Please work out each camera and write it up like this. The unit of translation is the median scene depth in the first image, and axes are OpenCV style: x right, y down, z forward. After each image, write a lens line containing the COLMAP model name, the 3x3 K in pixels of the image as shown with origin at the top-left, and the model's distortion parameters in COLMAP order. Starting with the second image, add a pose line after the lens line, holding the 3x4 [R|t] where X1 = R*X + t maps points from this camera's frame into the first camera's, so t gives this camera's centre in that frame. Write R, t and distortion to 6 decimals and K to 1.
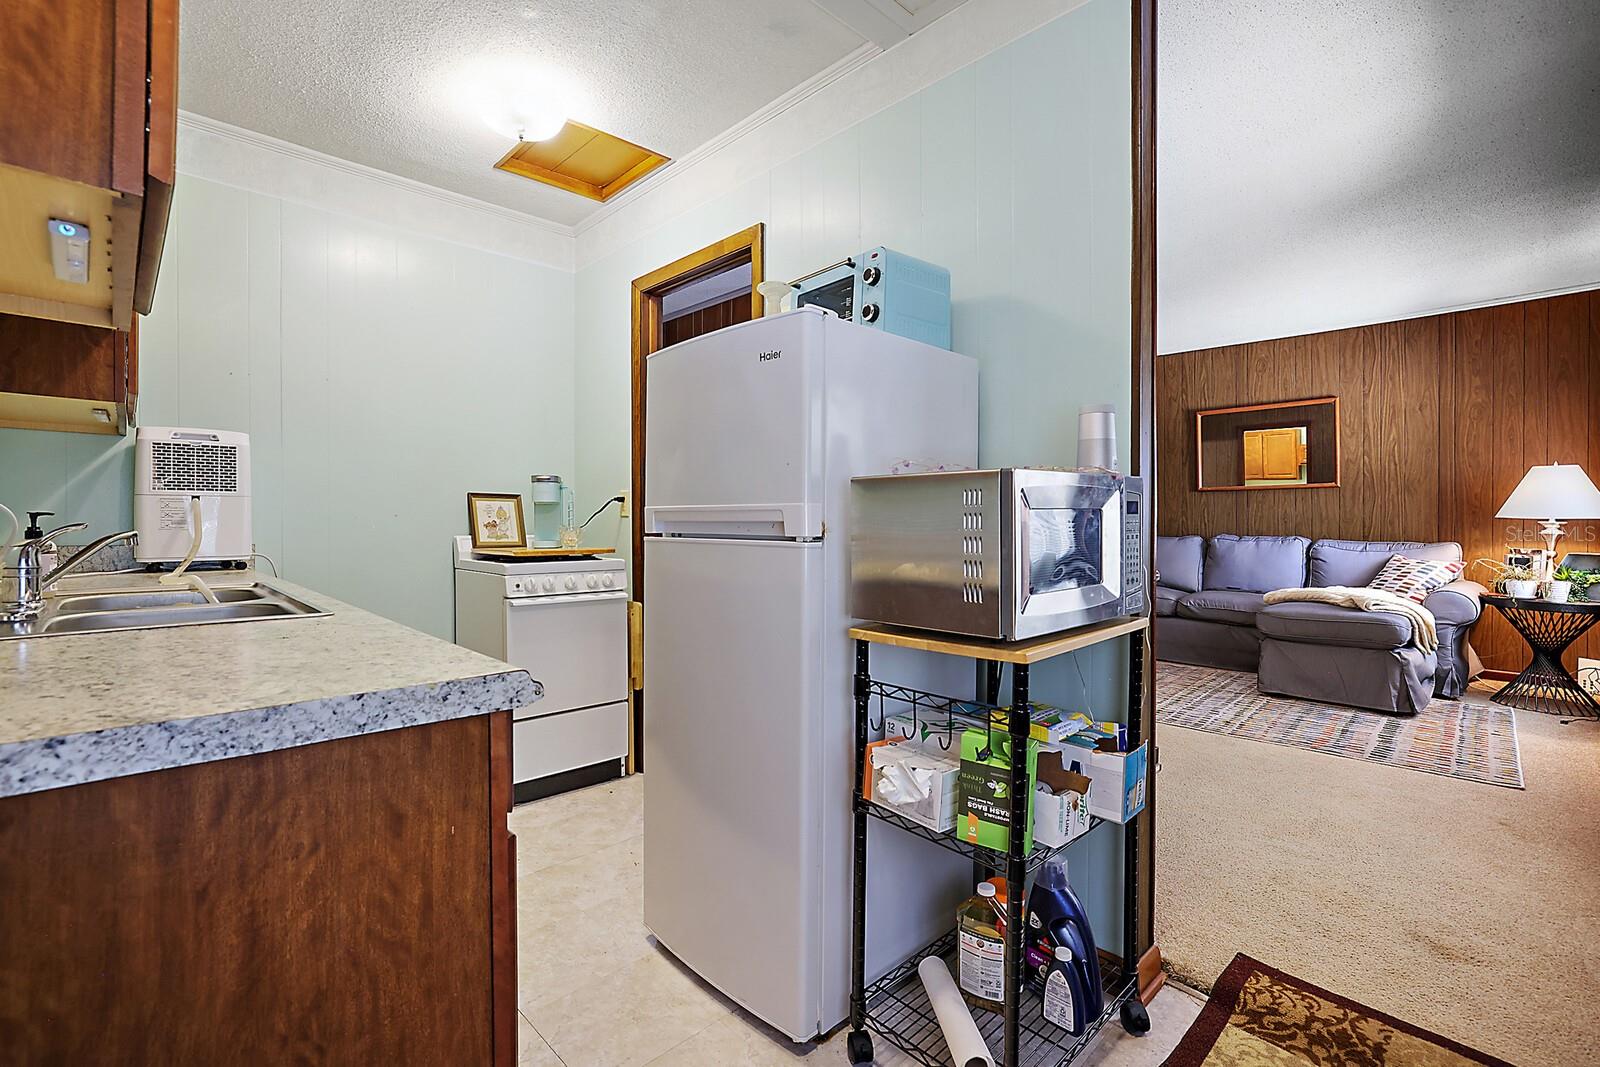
lens RADIAL K [[710.8, 0, 797.5], [0, 710.8, 512.2], [0, 0, 1]] dist [-0.013570, 0.000740]
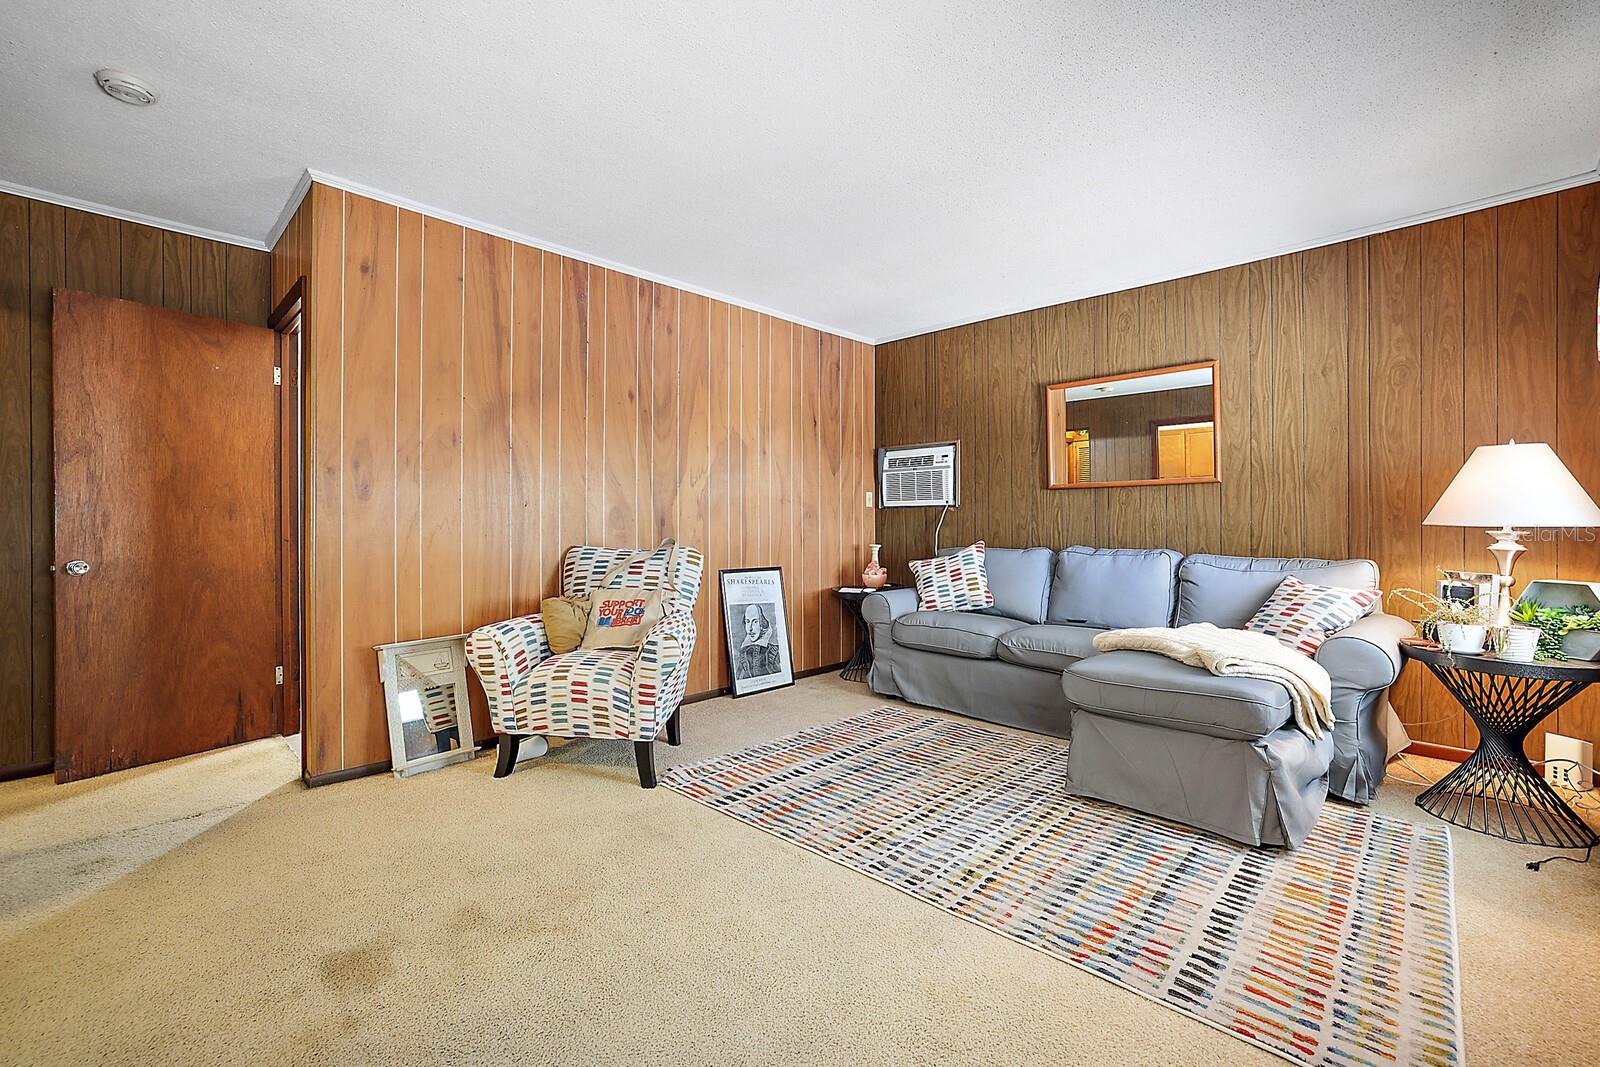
lens RADIAL K [[690.8, 0, 792.2], [0, 690.8, 511.2], [0, 0, 1]] dist [-0.020323, 0.003414]
pose [[0.999772, 0.001963, 0.021284, 0.364029], [-0.001783, 0.999963, -0.008452, 0.001335], [-0.021300, 0.008412, 0.999738, 0.349681]]
